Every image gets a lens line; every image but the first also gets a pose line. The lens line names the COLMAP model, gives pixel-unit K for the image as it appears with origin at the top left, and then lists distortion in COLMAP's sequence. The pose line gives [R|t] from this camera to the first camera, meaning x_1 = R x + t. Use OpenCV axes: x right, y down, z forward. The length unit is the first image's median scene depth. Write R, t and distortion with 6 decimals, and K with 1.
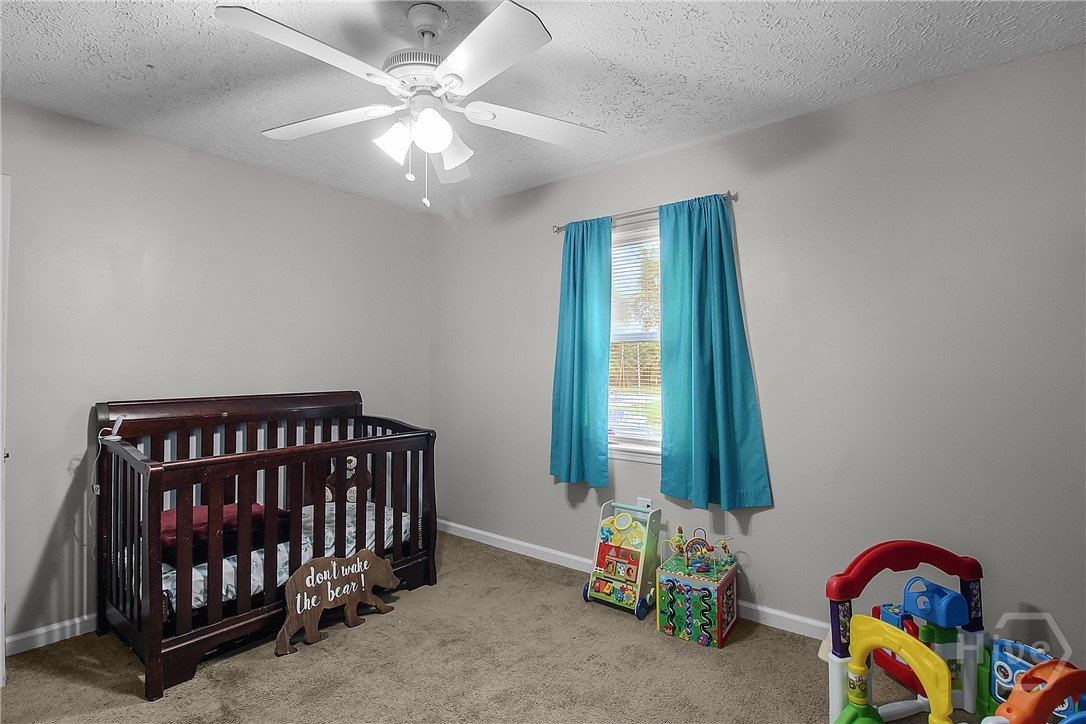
lens RADIAL K [[534.6, 0, 543.2], [0, 534.6, 358.8], [0, 0, 1]] dist [-0.002008, -0.000651]
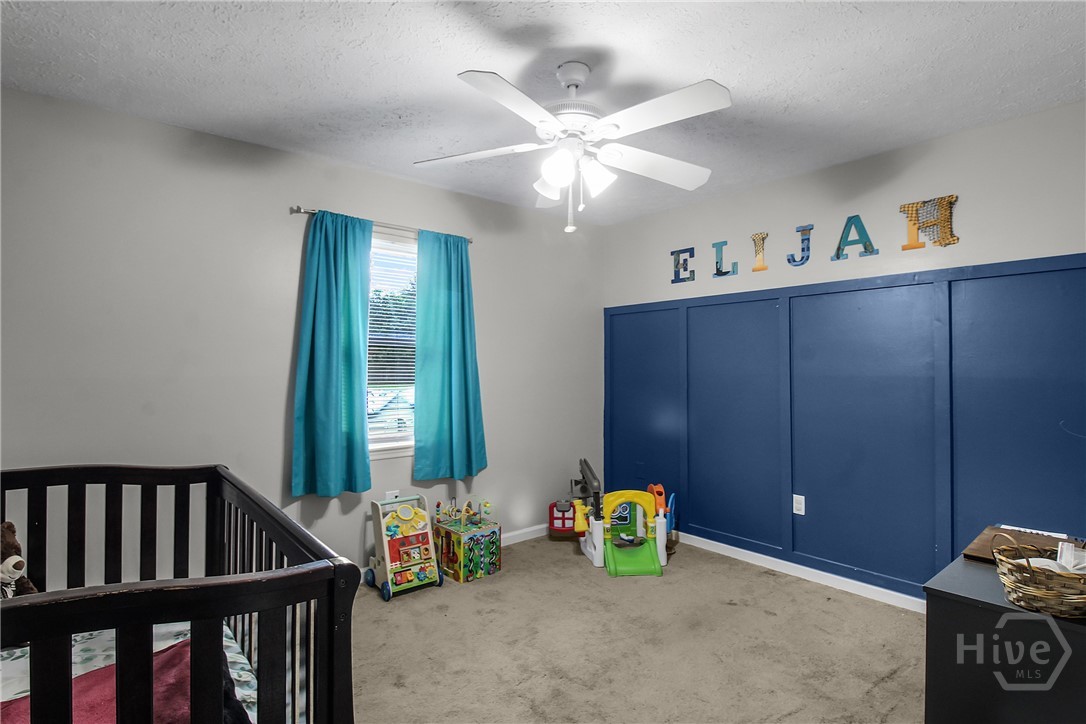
lens RADIAL K [[534.6, 0, 538.9], [0, 534.6, 370.1], [0, 0, 1]] dist [-0.002008, -0.000651]
pose [[0.211254, 0.004742, 0.977420, -0.864887], [-0.005280, 0.999979, -0.003711, 0.019686], [-0.977417, -0.004376, 0.211274, 0.516826]]
